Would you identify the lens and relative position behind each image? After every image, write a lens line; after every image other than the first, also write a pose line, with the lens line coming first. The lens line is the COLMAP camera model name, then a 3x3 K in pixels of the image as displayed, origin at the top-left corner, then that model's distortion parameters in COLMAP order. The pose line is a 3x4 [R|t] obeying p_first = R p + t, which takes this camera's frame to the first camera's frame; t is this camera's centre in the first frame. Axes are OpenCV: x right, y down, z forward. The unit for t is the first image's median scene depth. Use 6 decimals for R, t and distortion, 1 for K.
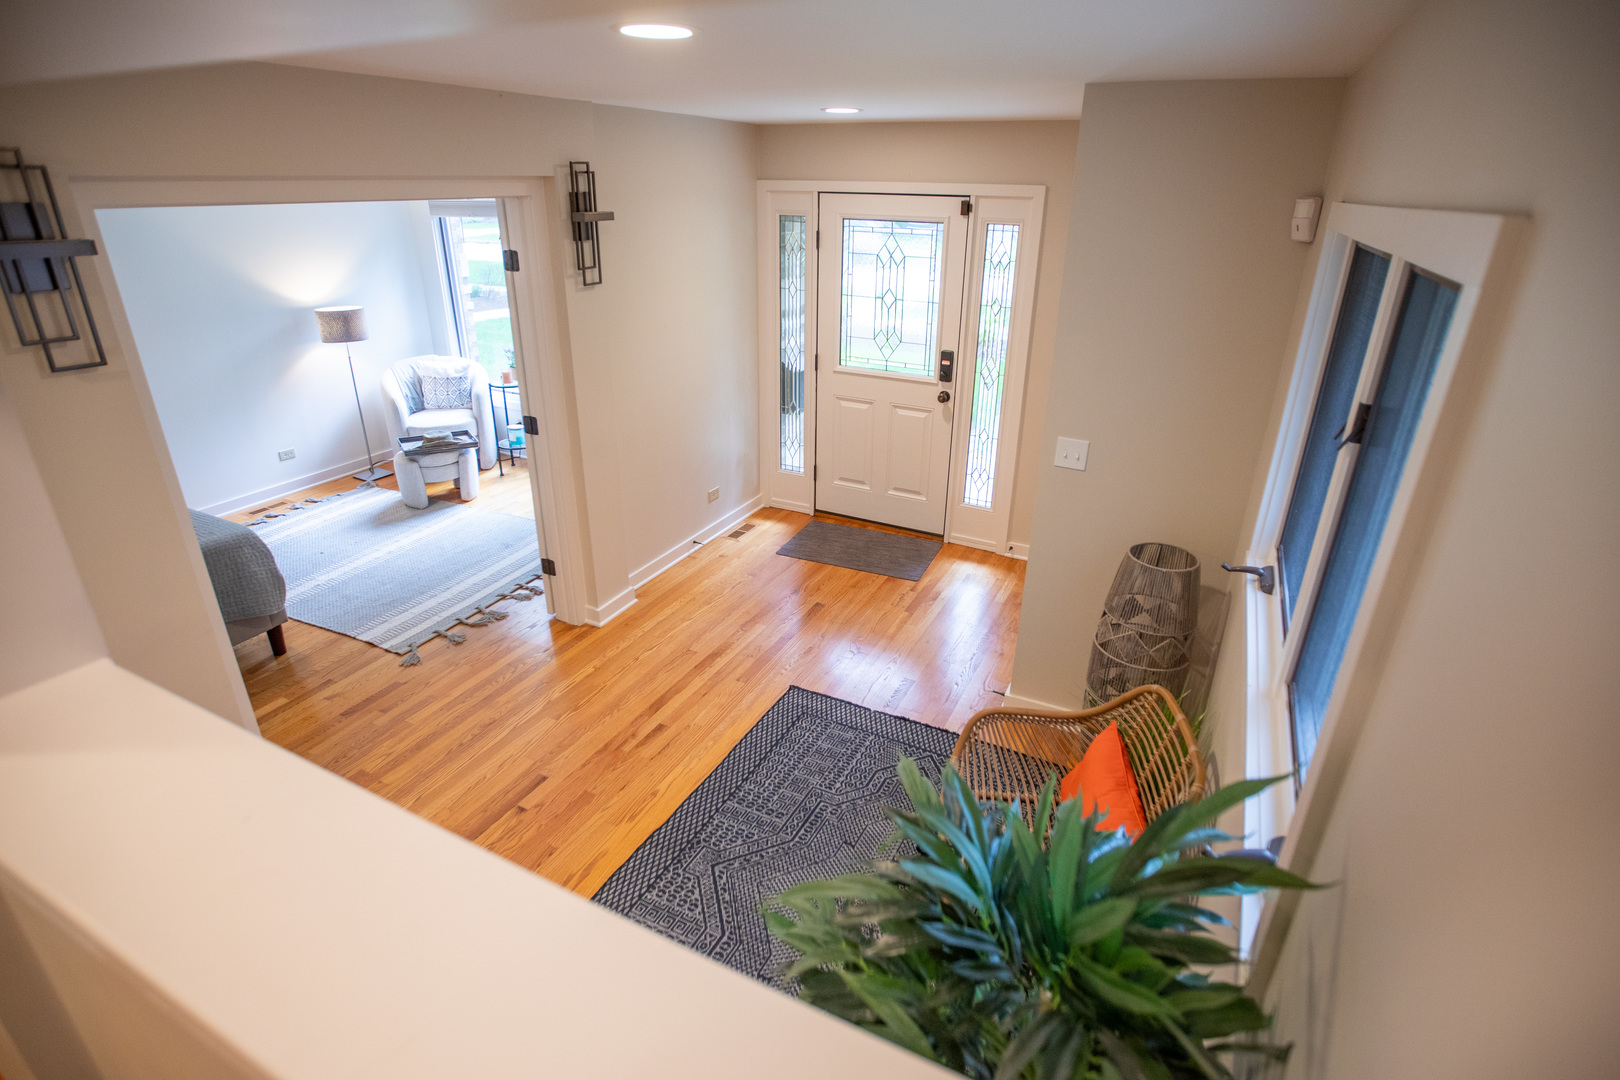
lens RADIAL K [[807.3, 0, 830.8], [0, 807.3, 517.1], [0, 0, 1]] dist [-0.049137, 0.000374]
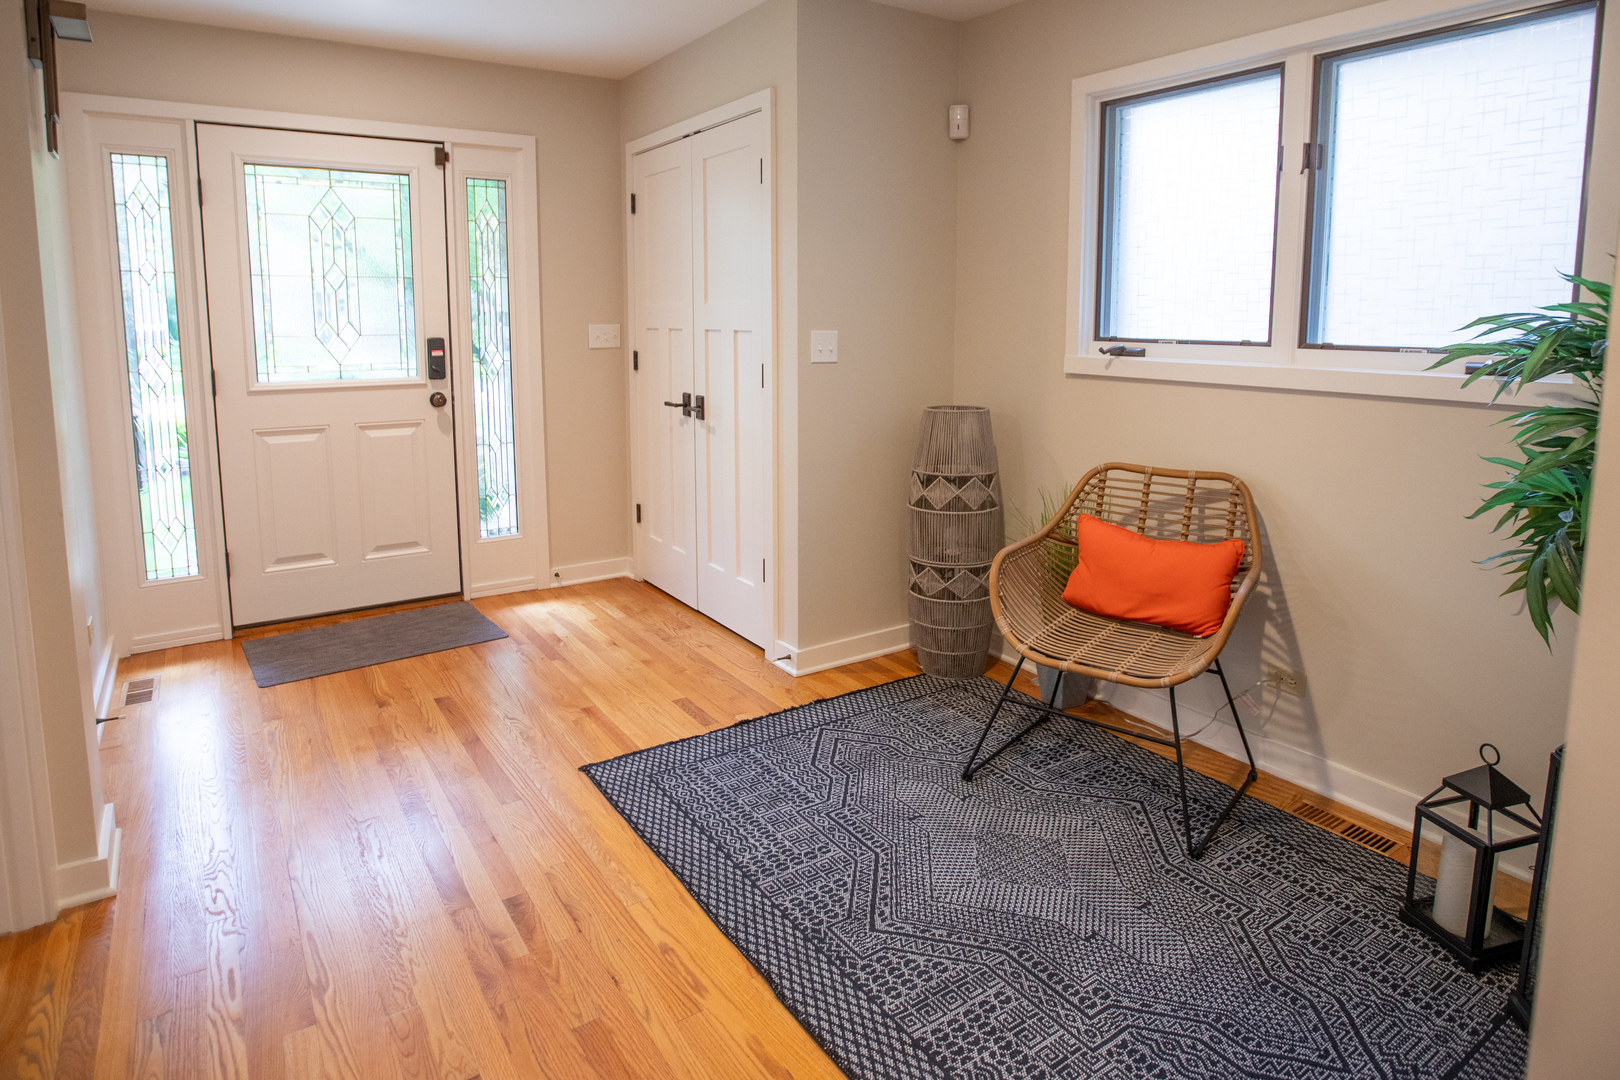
lens RADIAL K [[934.3, 0, 811.4], [0, 934.3, 414.5], [0, 0, 1]] dist [-0.035167, 0.000263]
pose [[0.505464, -0.111659, 0.855592, -0.362017], [0.342090, 0.936263, -0.079912, 0.043410], [-0.792137, 0.333082, 0.511445, 0.247876]]
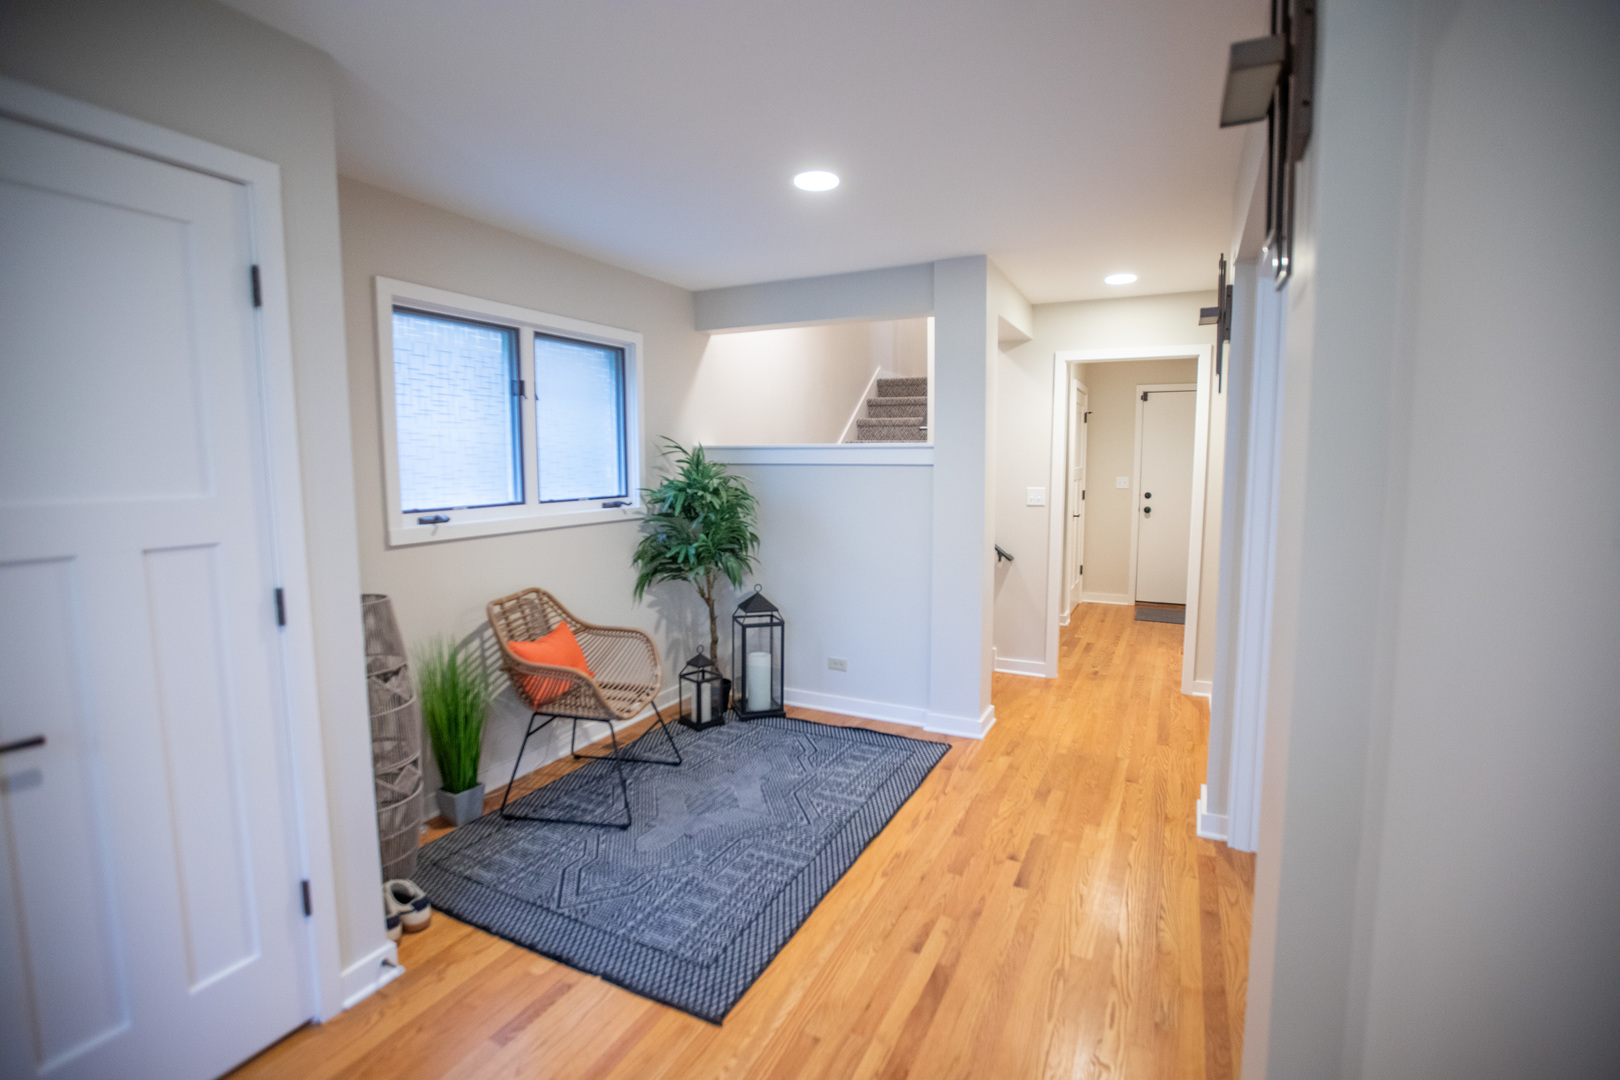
lens RADIAL K [[760.1, 0, 806.3], [0, 760.1, 537.4], [0, 0, 1]] dist [-0.047803, 0.023287]
pose [[-0.999842, -0.009748, 0.014873, -0.073810], [-0.001365, 0.875981, 0.482345, -0.219071], [-0.017730, 0.482248, -0.875855, 0.838289]]
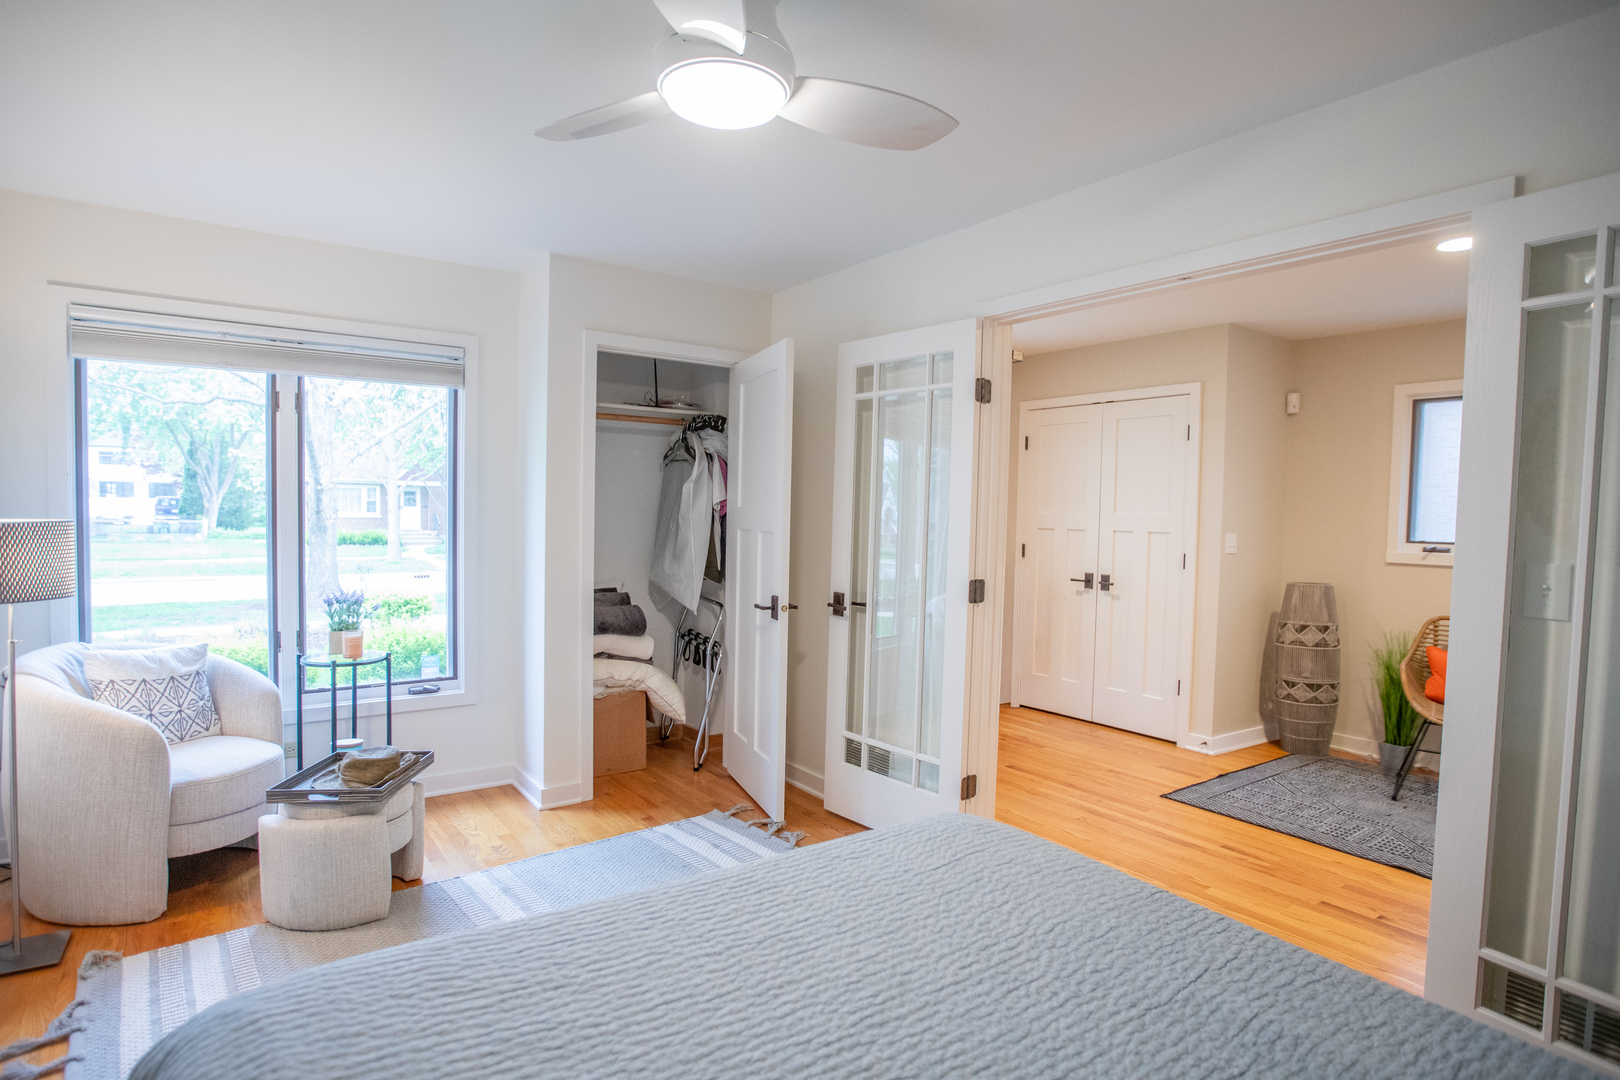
lens RADIAL K [[858.6, 0, 810.0], [0, 858.6, 540.0], [0, 0, 1]] dist [-0.063694, 0.038169]
pose [[0.478274, -0.035918, 0.877476, -0.799422], [0.328133, 0.934107, -0.140615, -0.064765], [-0.814606, 0.355181, 0.458545, 0.485287]]
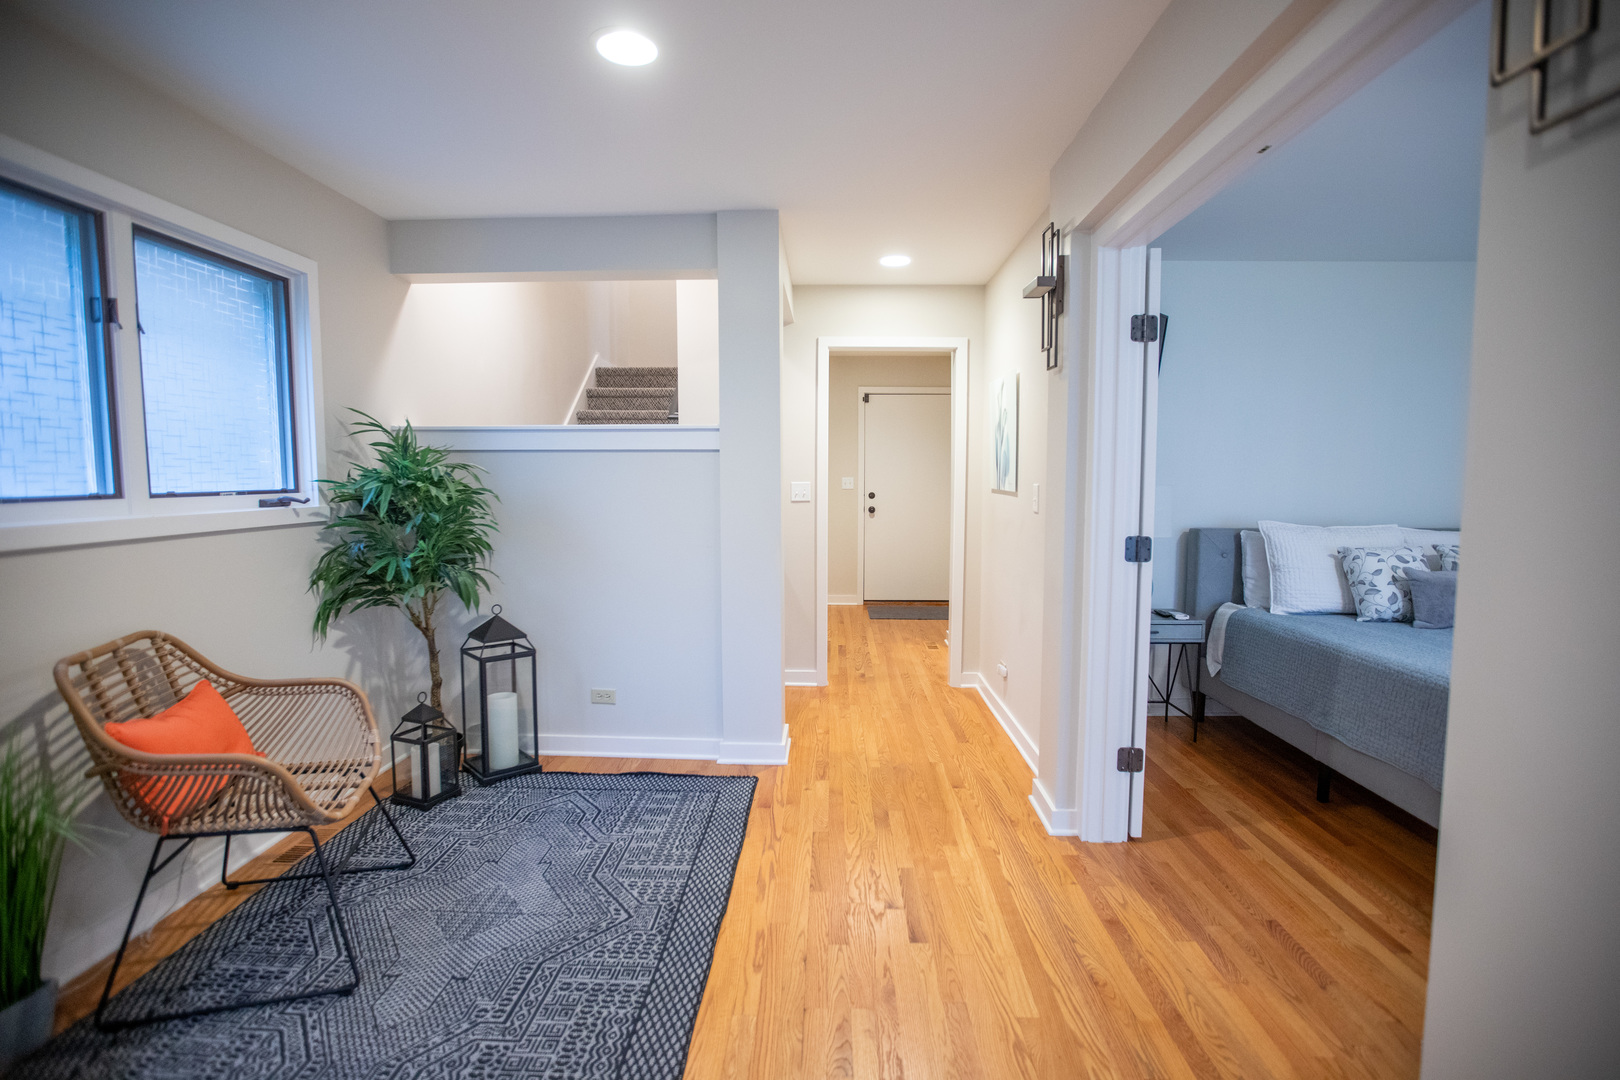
lens RADIAL K [[760.1, 0, 806.3], [0, 760.1, 537.4], [0, 0, 1]] dist [-0.047803, 0.023287]
pose [[-0.914931, 0.021546, -0.403034, -0.001091], [-0.167859, 0.887804, 0.428518, -0.148111], [0.367048, 0.459718, -0.808663, 0.732252]]
